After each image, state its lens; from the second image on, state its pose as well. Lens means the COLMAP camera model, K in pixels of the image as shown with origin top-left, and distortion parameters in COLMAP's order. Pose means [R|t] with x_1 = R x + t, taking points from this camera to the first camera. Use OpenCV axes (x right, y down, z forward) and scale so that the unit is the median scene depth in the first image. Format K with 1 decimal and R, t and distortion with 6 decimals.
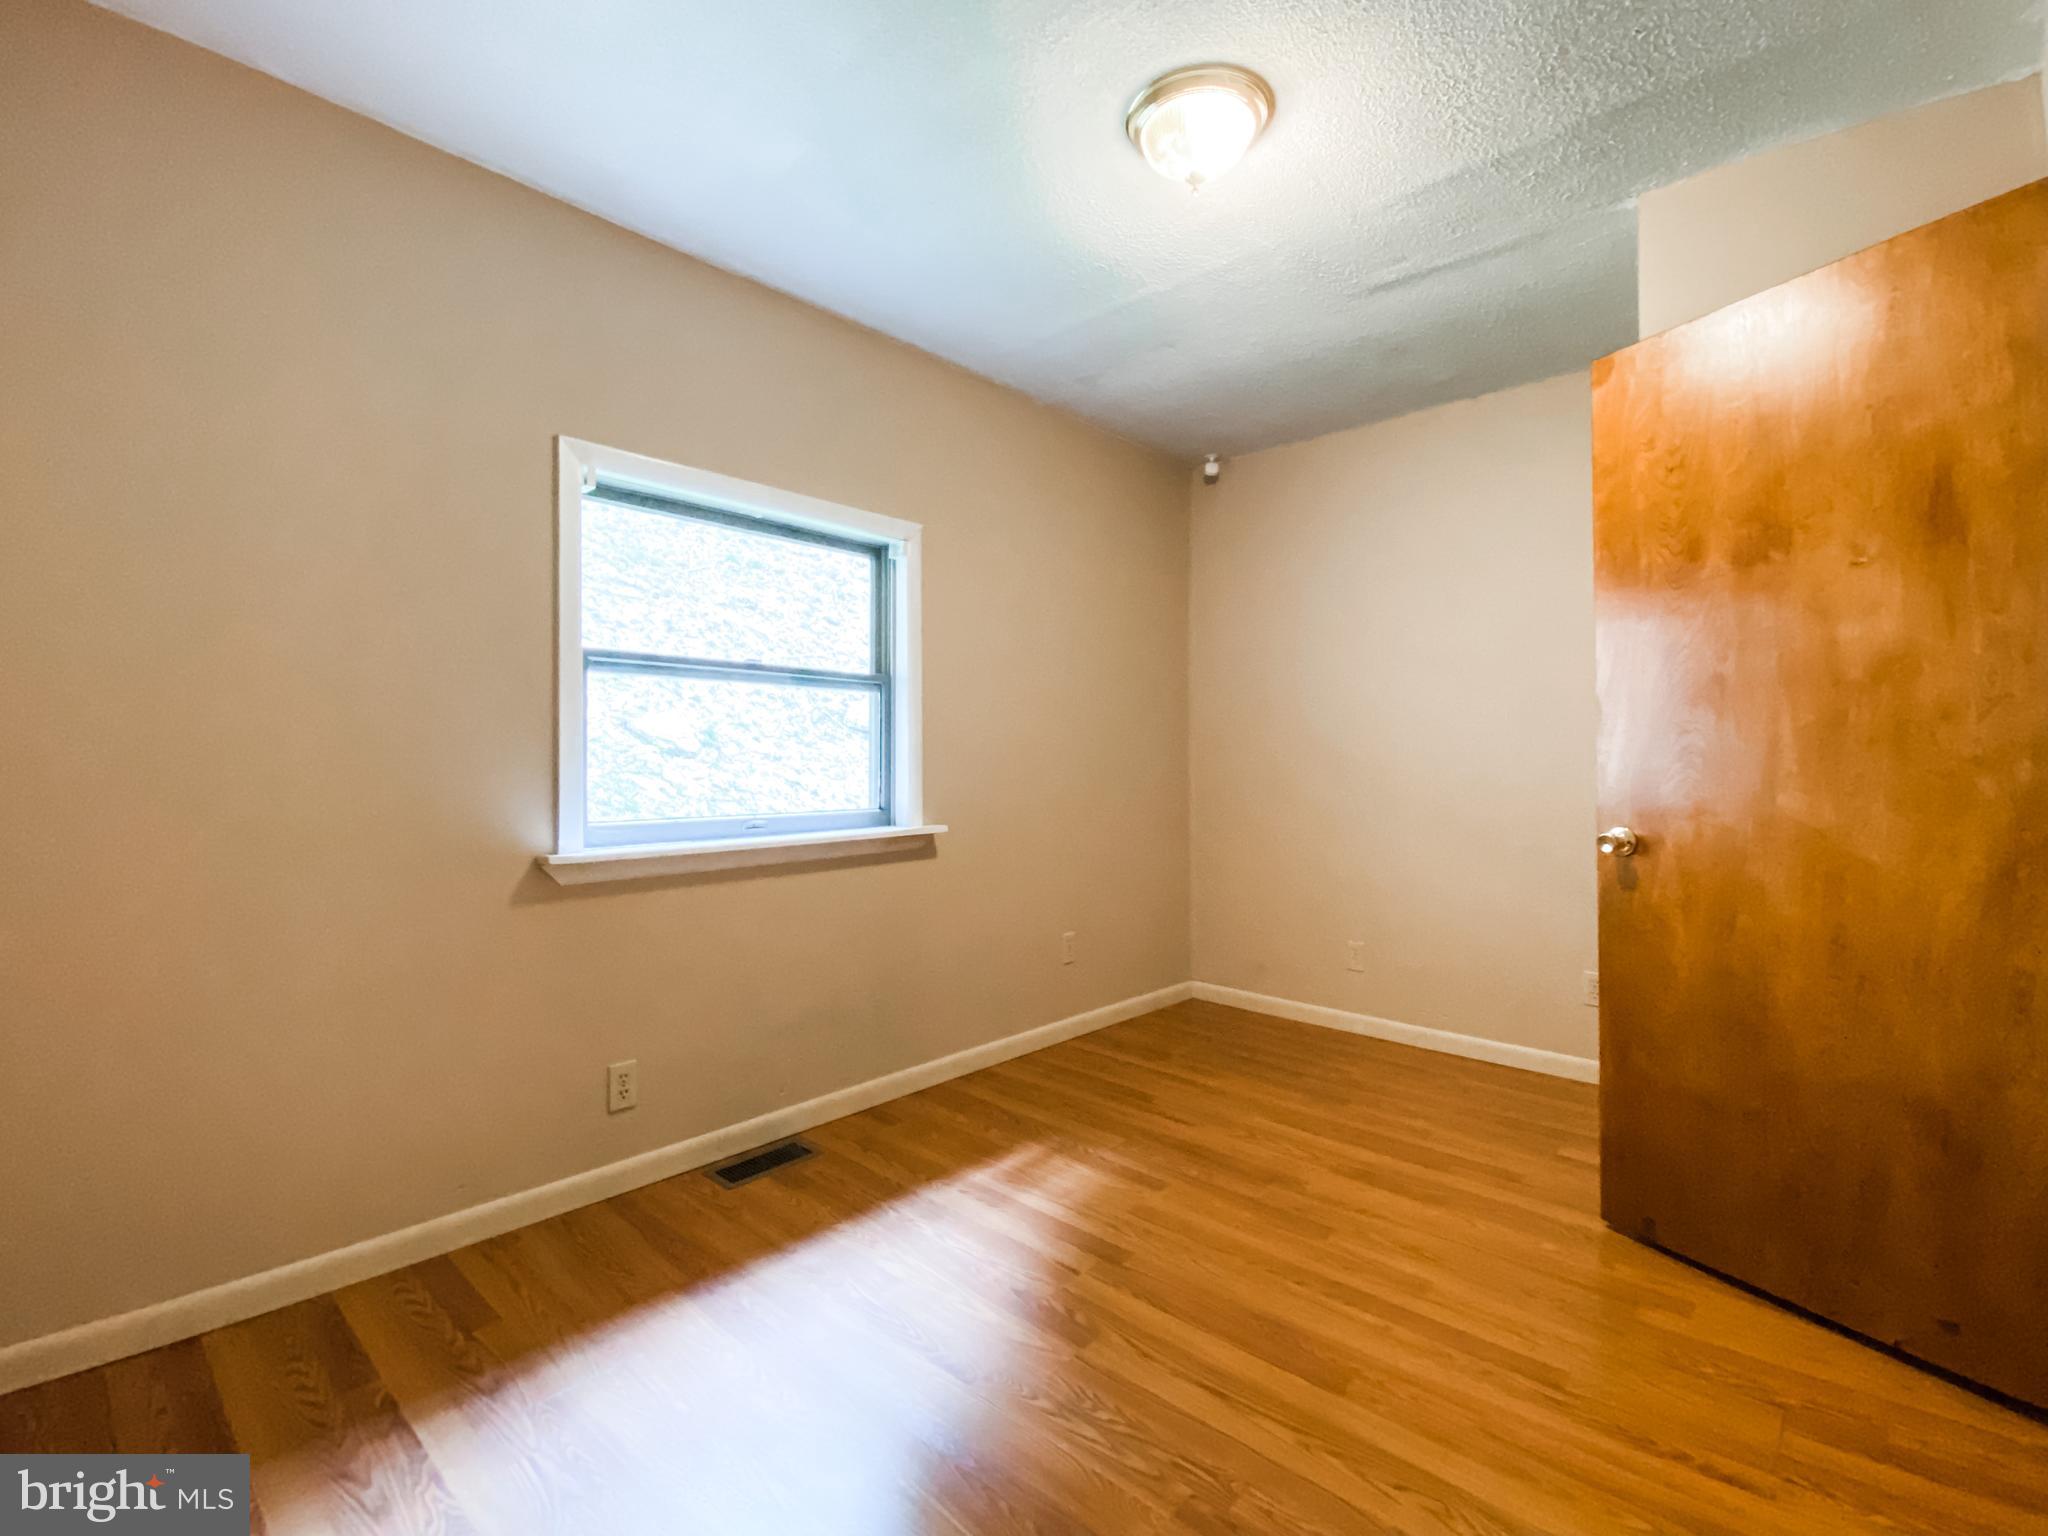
lens RADIAL K [[924.3, 0, 1016.6], [0, 924.3, 760.6], [0, 0, 1]] dist [0.039654, -0.029678]
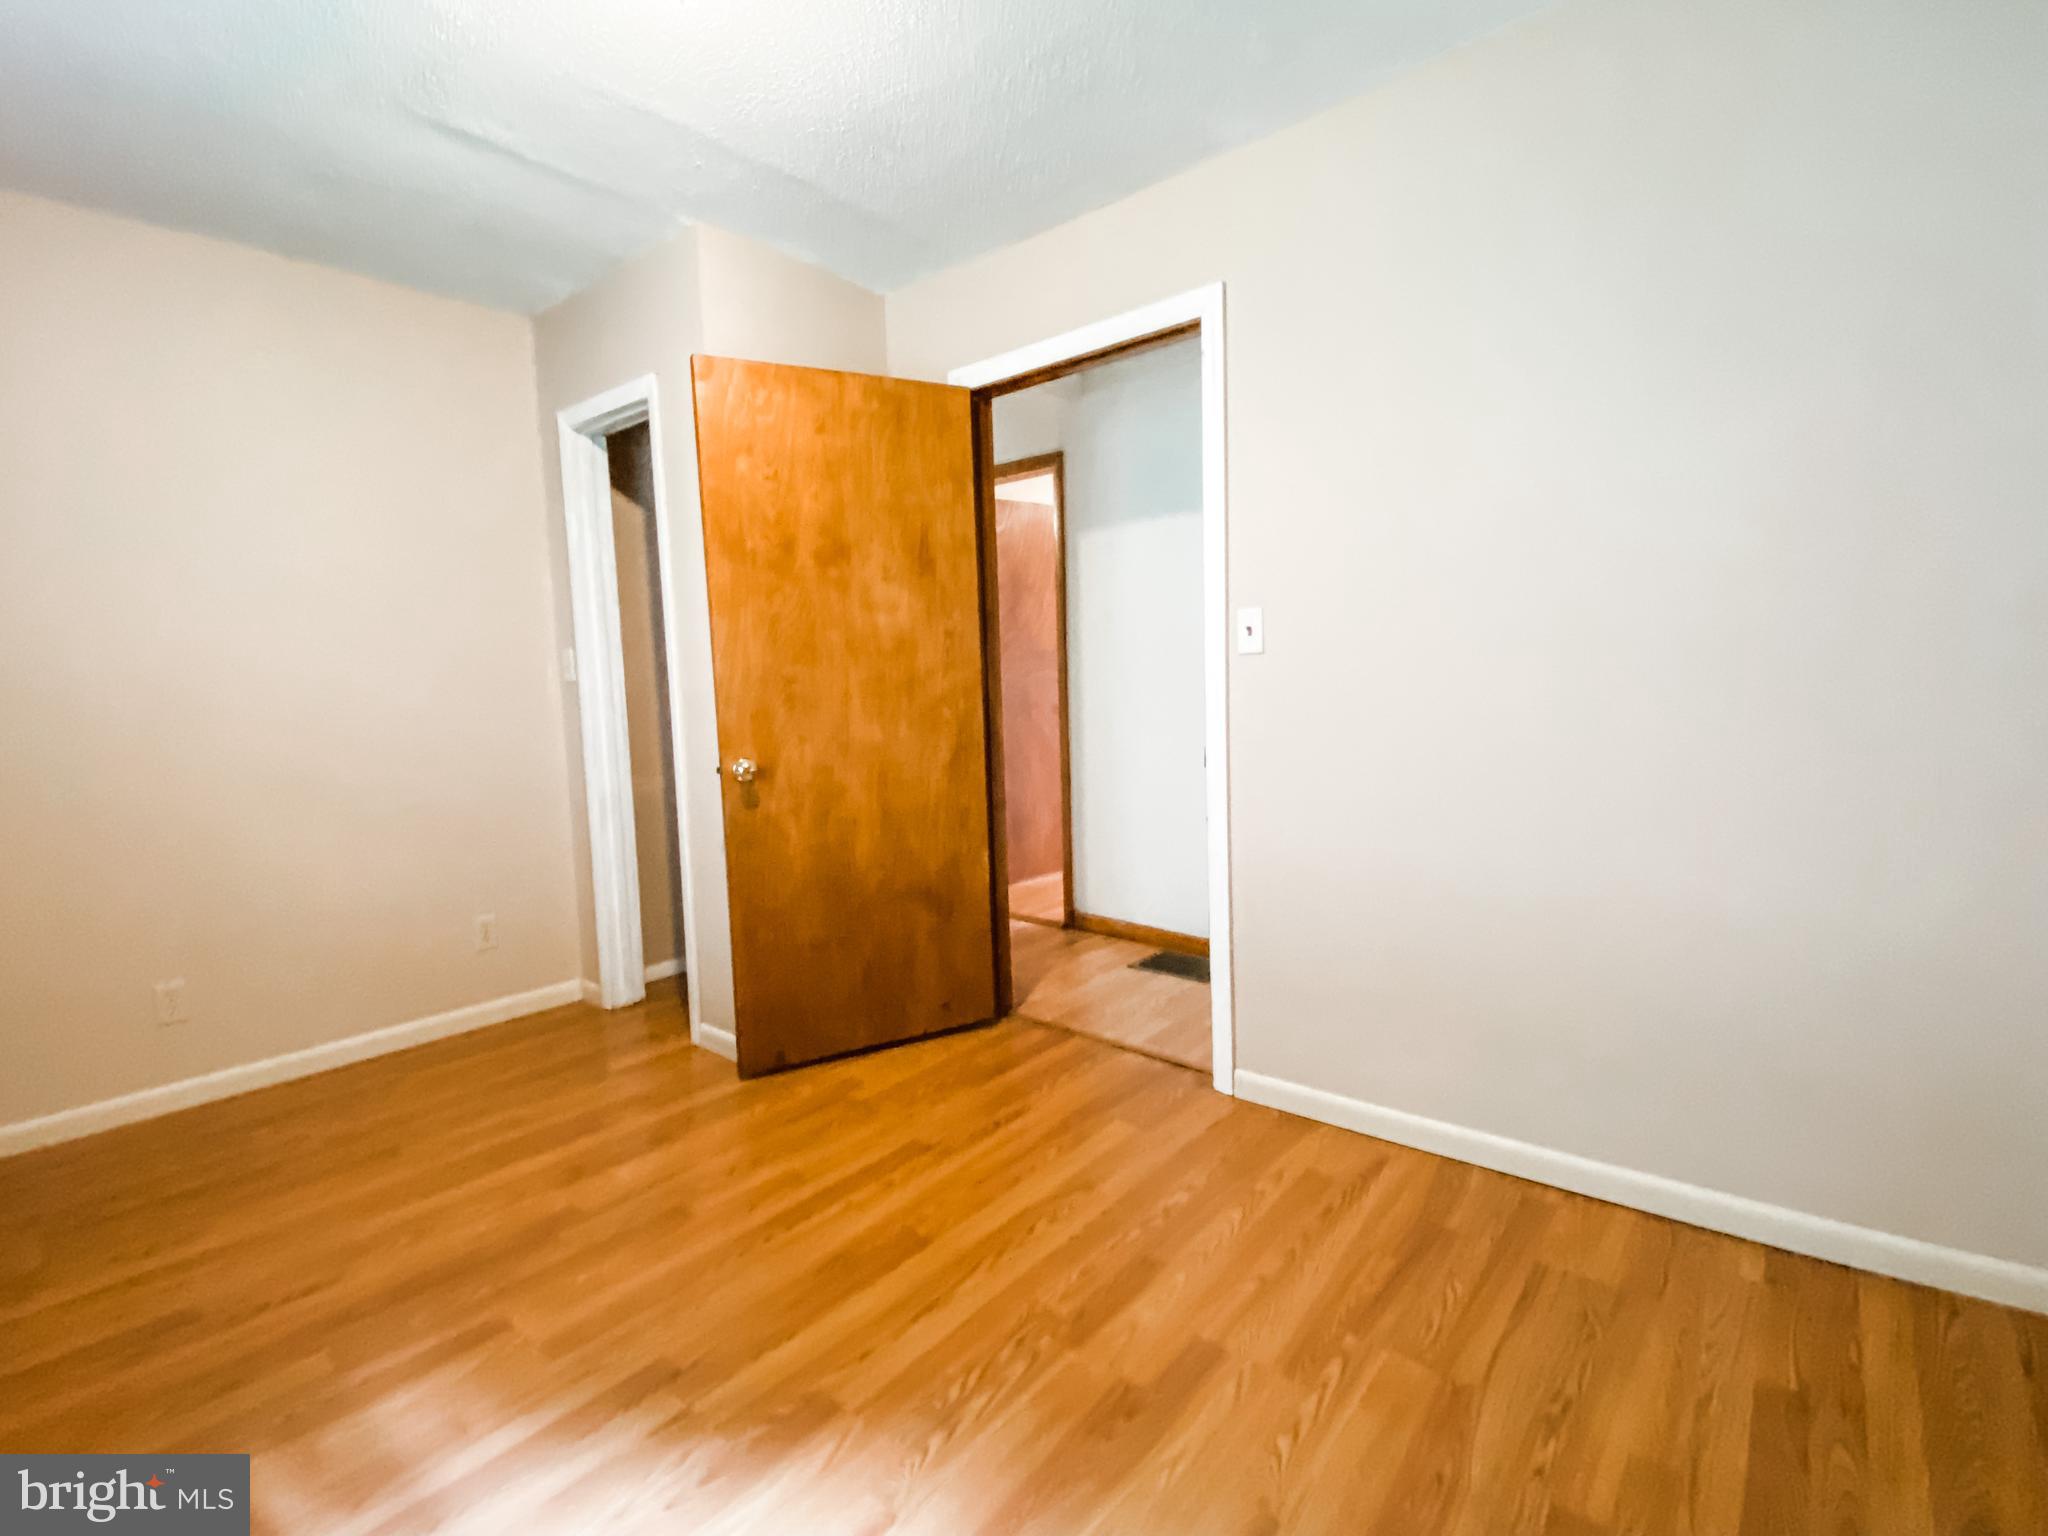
lens RADIAL K [[924.3, 0, 1016.6], [0, 924.3, 760.6], [0, 0, 1]] dist [0.039654, -0.029678]
pose [[-0.037654, -0.089183, 0.995303, -0.657679], [0.024635, 0.995624, 0.090144, -0.032948], [-0.998987, 0.027914, -0.035292, 0.761525]]
